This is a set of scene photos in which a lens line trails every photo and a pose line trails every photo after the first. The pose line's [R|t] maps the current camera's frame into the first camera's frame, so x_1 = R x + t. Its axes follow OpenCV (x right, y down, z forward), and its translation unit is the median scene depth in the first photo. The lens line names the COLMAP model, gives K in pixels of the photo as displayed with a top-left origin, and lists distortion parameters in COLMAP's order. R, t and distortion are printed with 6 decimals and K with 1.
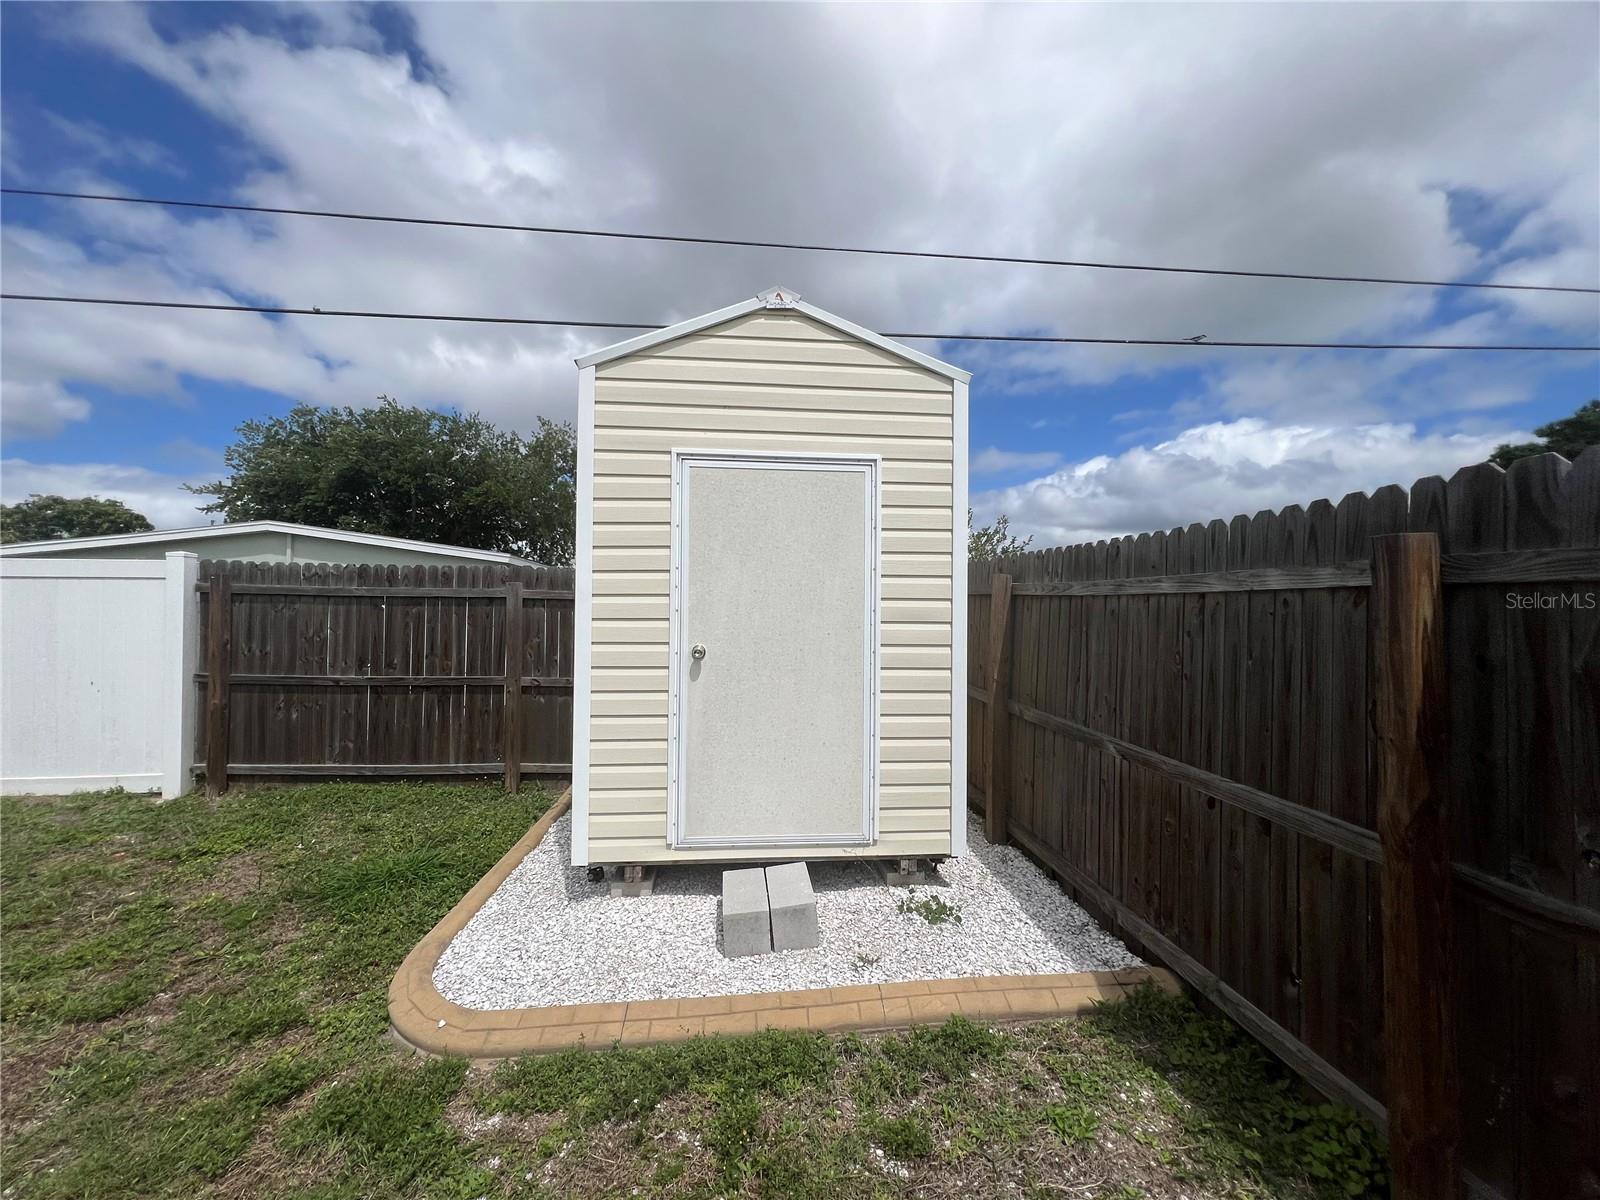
lens RADIAL K [[643.2, 0, 802.7], [0, 643.2, 606.8], [0, 0, 1]] dist [0.002104, -0.000557]
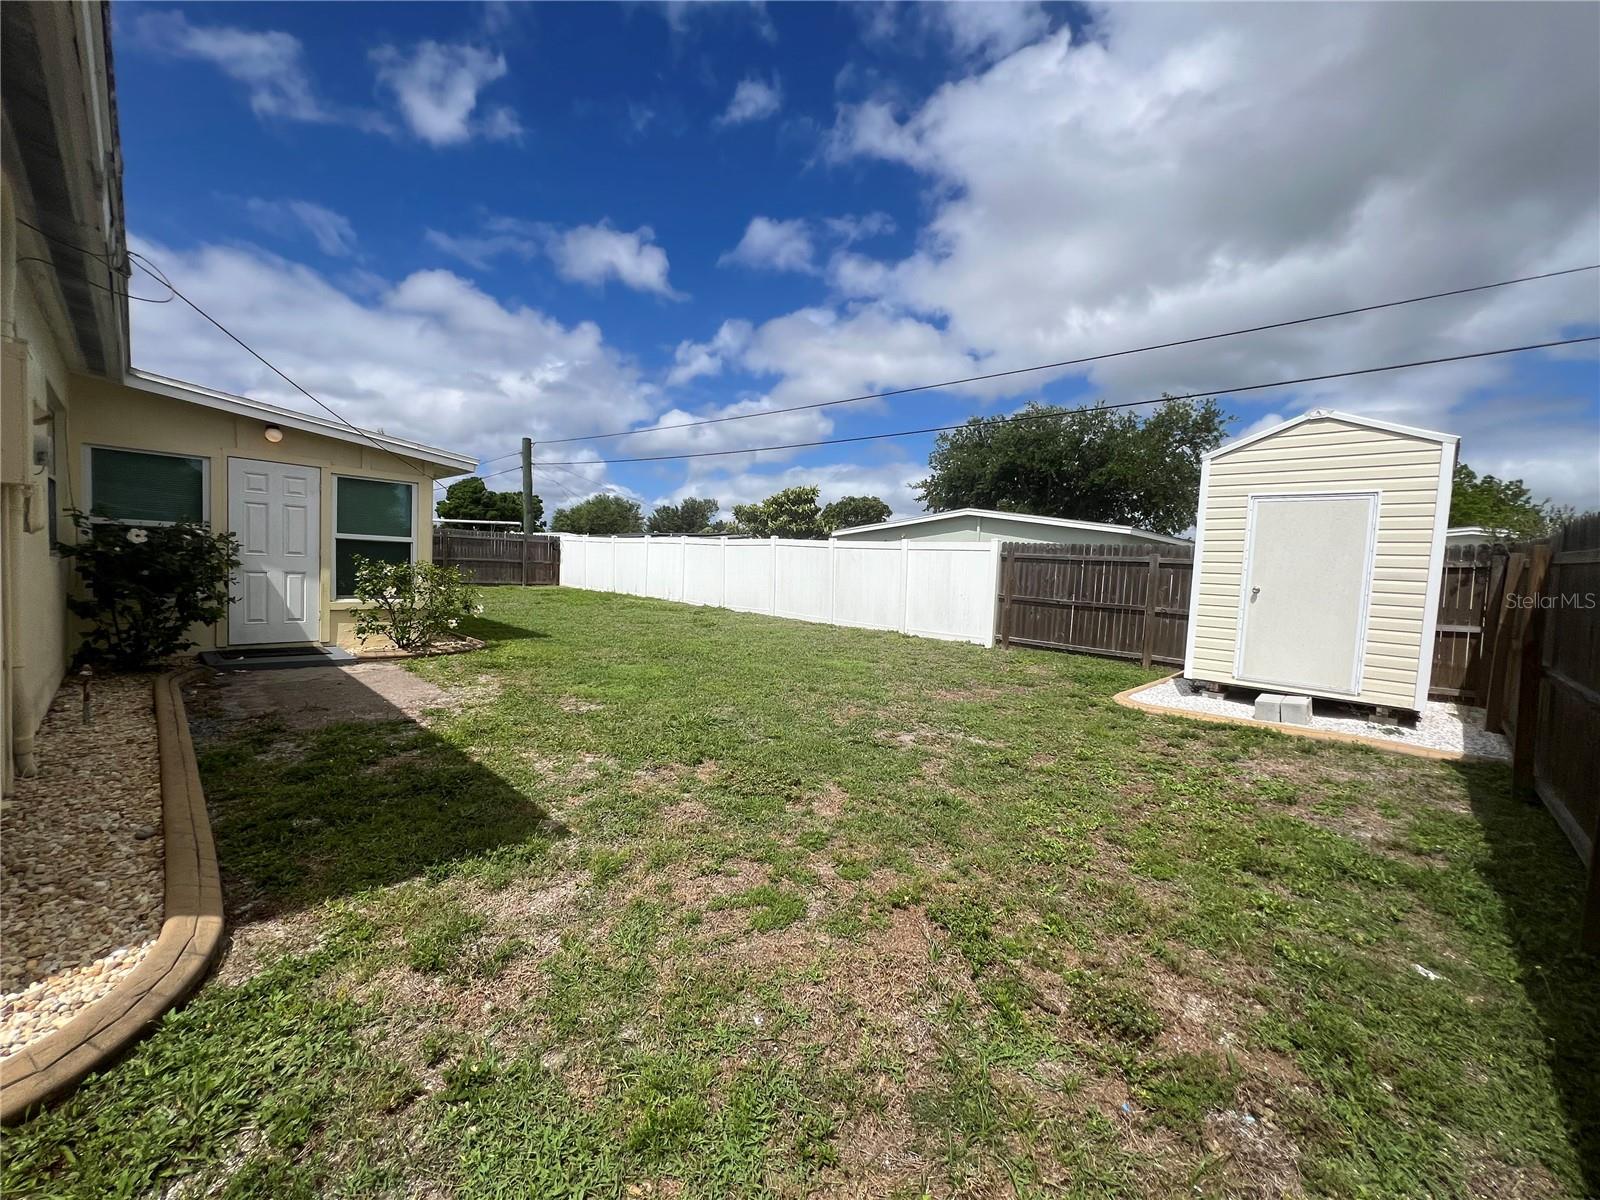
lens RADIAL K [[643.2, 0, 802.0], [0, 643.2, 601.8], [0, 0, 1]] dist [0.002104, -0.000557]
pose [[0.639872, 0.067913, -0.765475, 0.301894], [-0.032605, 0.997590, 0.061252, 0.017394], [0.767789, -0.014235, 0.640544, -0.899053]]
